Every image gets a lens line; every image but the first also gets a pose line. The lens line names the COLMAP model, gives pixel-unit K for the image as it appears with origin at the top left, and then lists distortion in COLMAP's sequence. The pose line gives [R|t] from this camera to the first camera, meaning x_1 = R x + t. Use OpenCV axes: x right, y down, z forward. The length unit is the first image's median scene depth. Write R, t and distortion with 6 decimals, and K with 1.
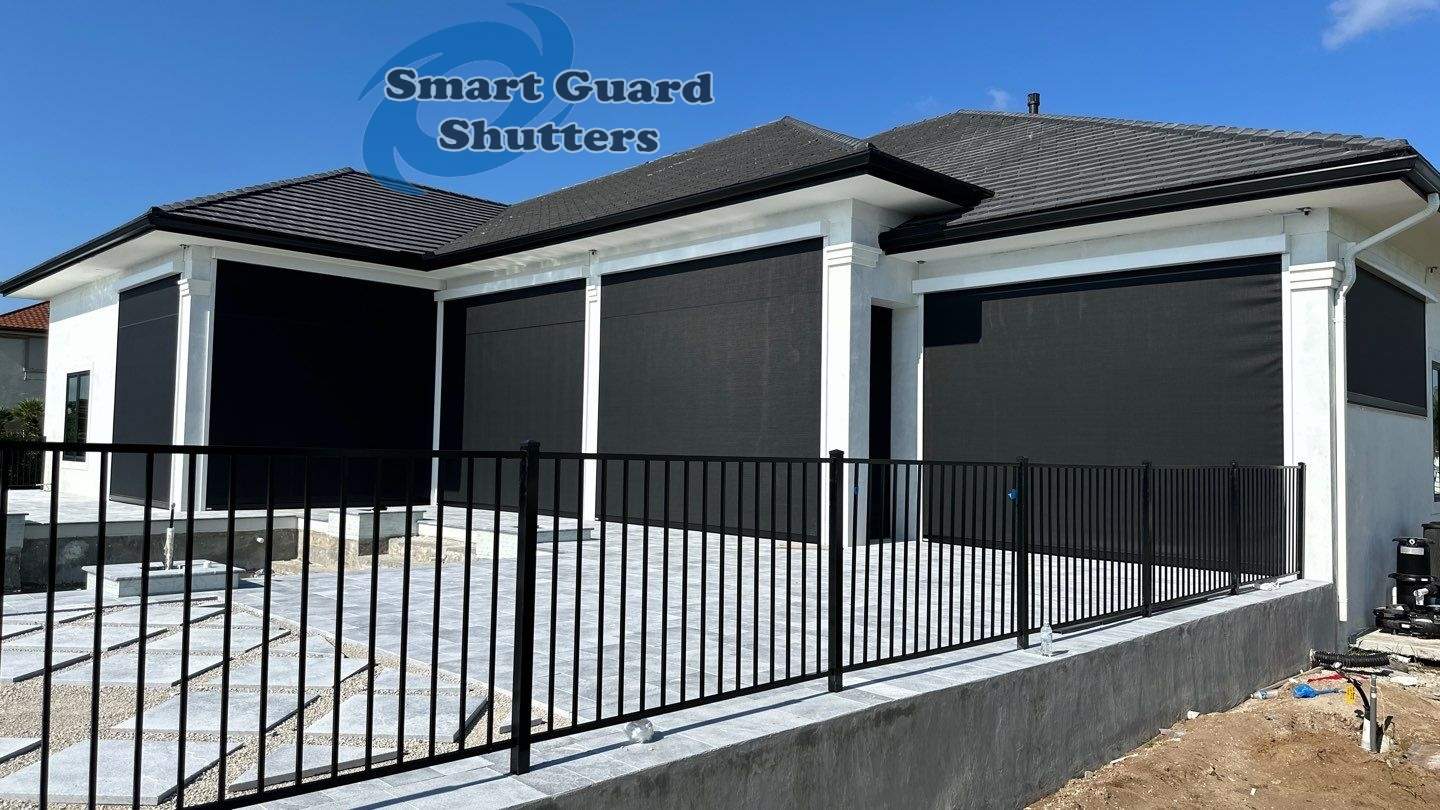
lens RADIAL K [[1007.7, 0, 720.0], [0, 1007.7, 405.0], [0, 0, 1]] dist [0.056947, -0.000889]
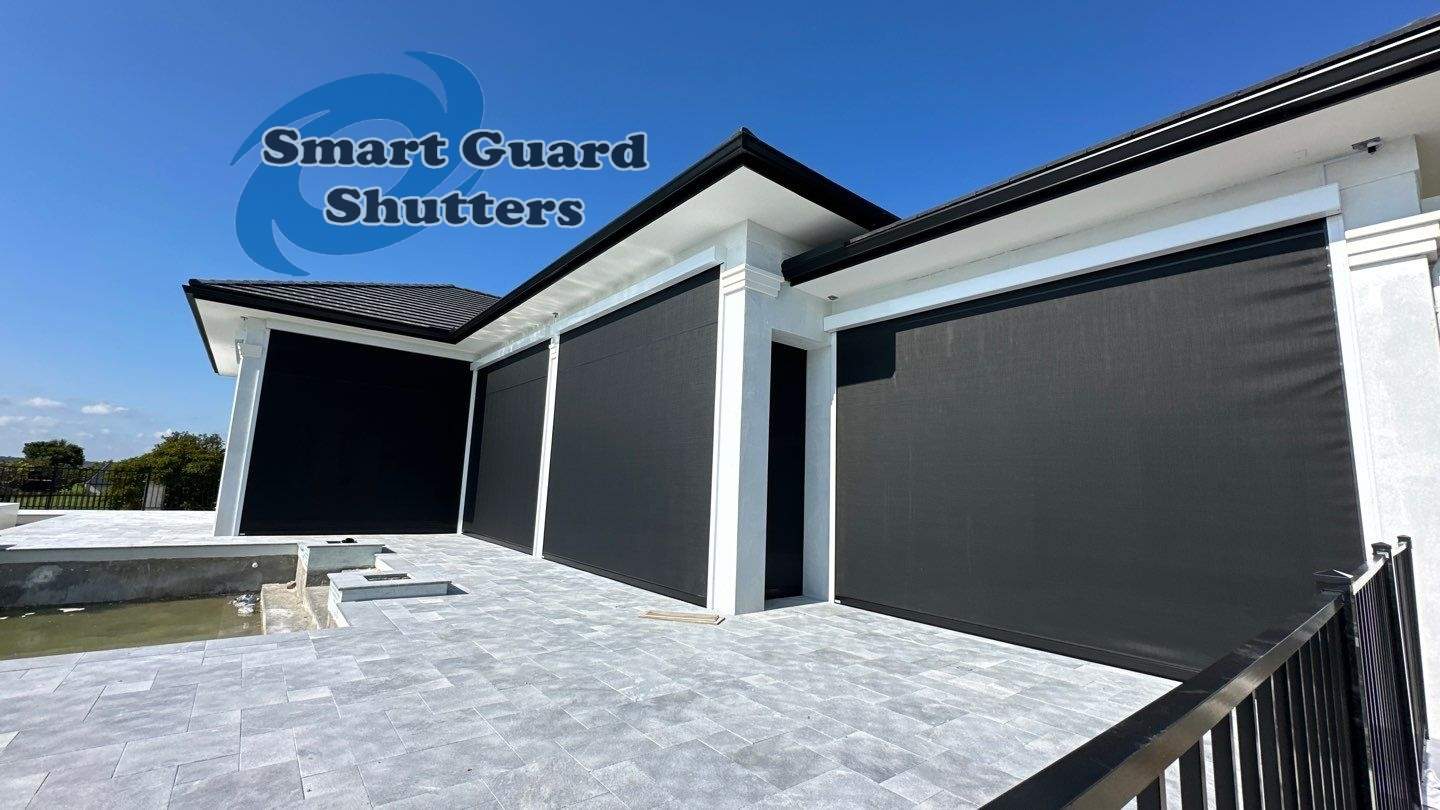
lens RADIAL K [[574.2, 0, 720.0], [0, 574.2, 405.0], [0, 0, 1]] dist [-0.006598, 0.000692]
pose [[0.994845, 0.004624, -0.101304, 0.152017], [-0.015118, 0.994560, -0.103066, 0.015378], [0.100276, 0.104066, 0.989502, 0.480564]]
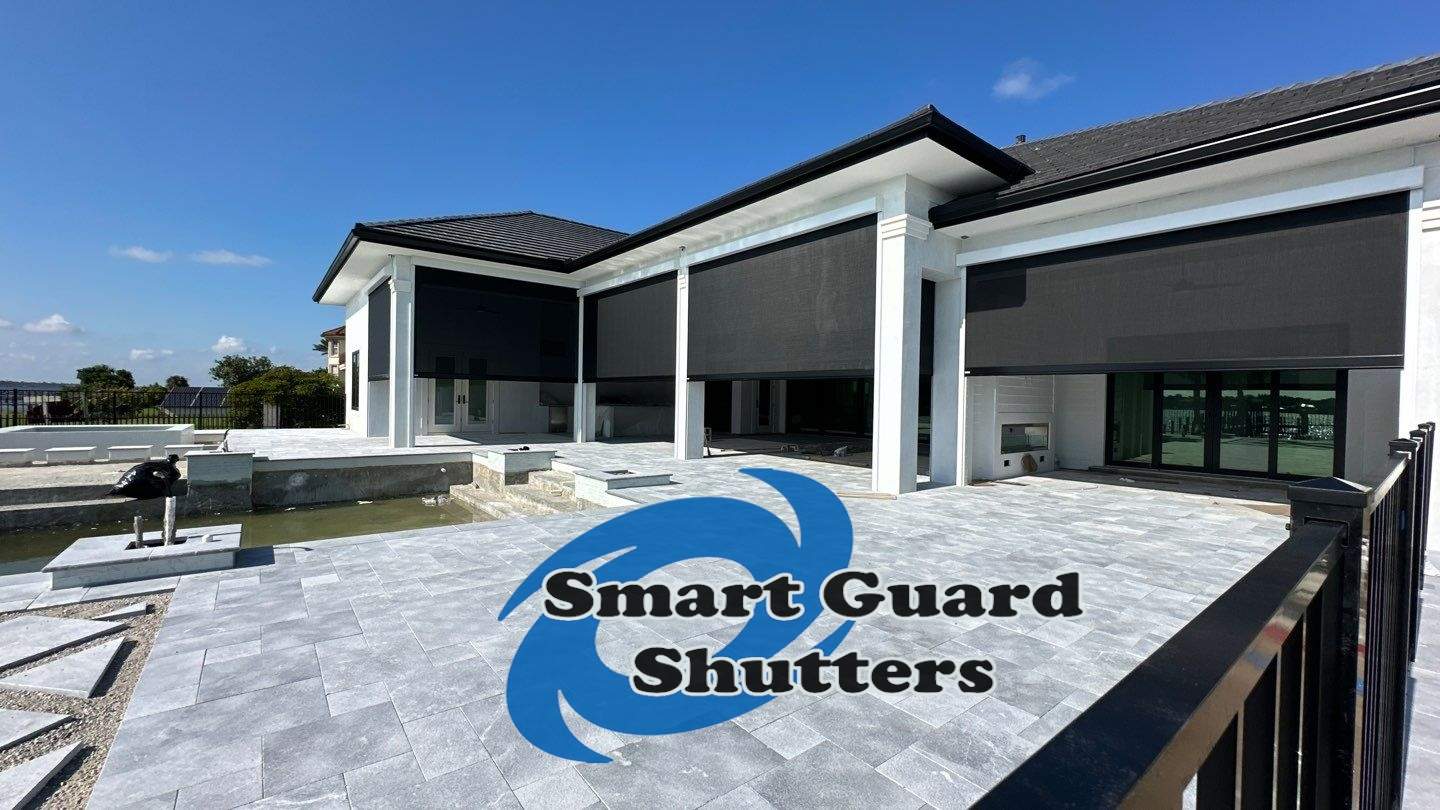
lens RADIAL K [[574.2, 0, 720.0], [0, 574.2, 405.0], [0, 0, 1]] dist [-0.006598, 0.000692]
pose [[0.994064, -0.000086, -0.108799, -0.000445], [0.005903, 0.998569, 0.053148, 0.008695], [0.108639, -0.053475, 0.992642, 0.340743]]
